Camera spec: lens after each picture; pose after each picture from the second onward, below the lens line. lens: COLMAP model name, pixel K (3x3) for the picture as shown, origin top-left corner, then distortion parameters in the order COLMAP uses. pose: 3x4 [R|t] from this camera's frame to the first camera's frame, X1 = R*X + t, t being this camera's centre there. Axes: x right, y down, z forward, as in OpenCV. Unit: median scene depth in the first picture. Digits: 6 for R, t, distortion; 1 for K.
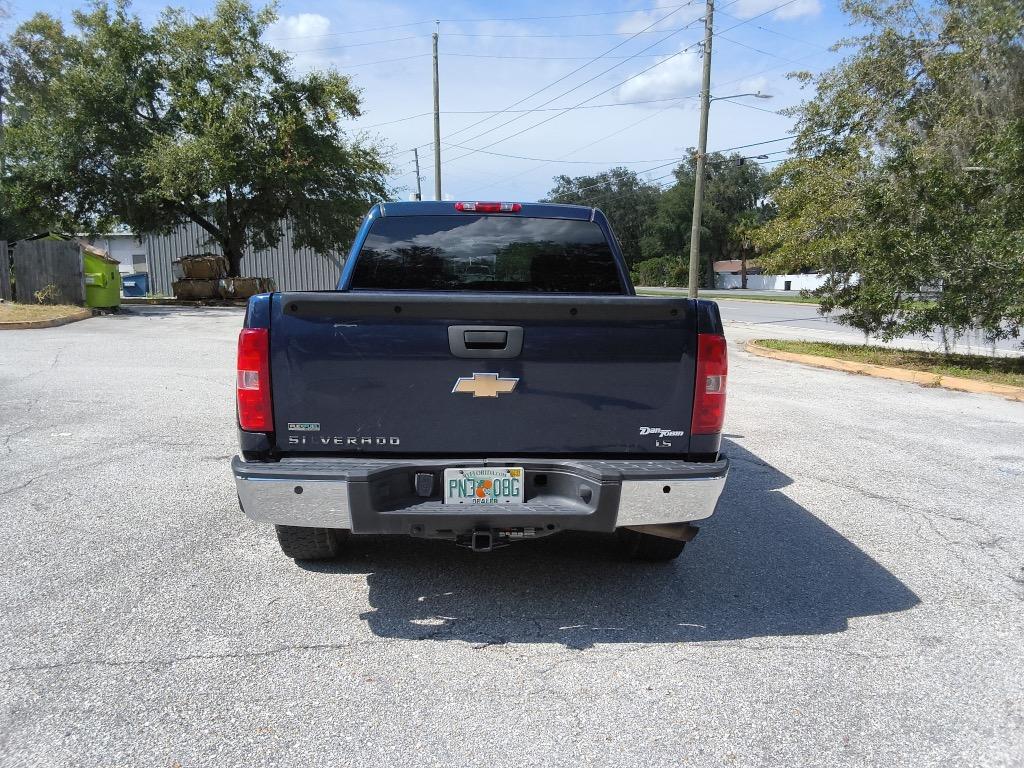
lens RADIAL K [[813.9, 0, 518.7], [0, 813.9, 385.9], [0, 0, 1]] dist [0.079240, -0.139819]
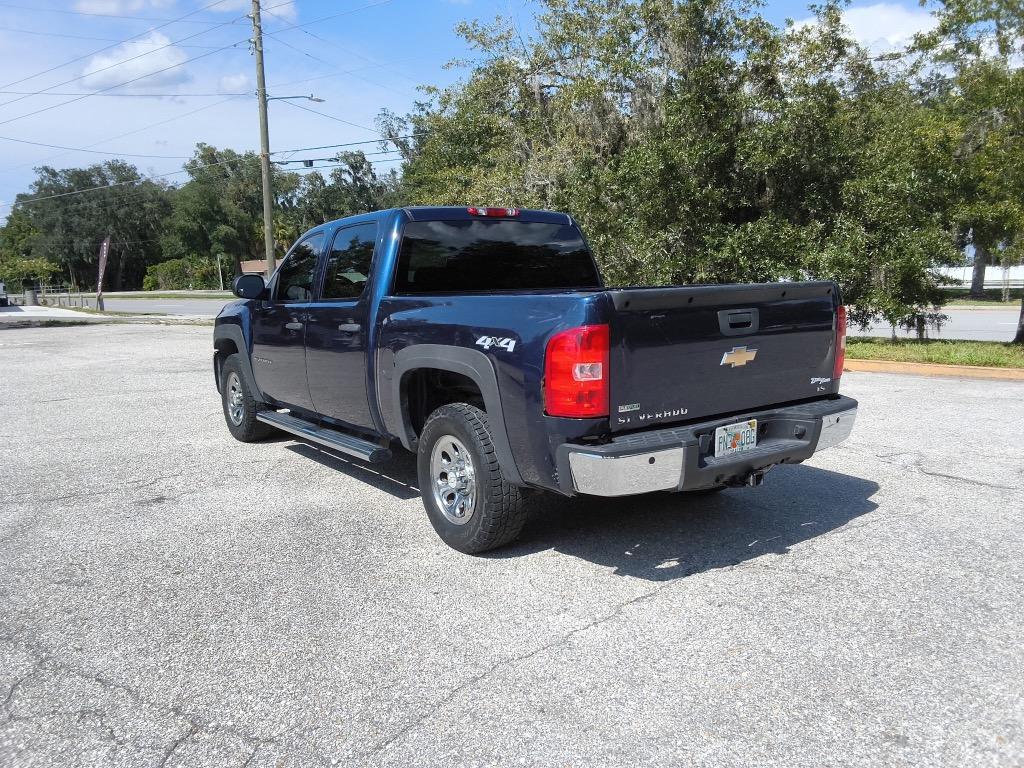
lens RADIAL K [[813.9, 0, 518.7], [0, 813.9, 385.9], [0, 0, 1]] dist [0.079240, -0.139819]
pose [[0.834700, -0.110893, 0.539424, -0.108988], [0.110352, 0.993330, 0.033448, -0.003899], [-0.539535, 0.031607, 0.841370, 0.013489]]
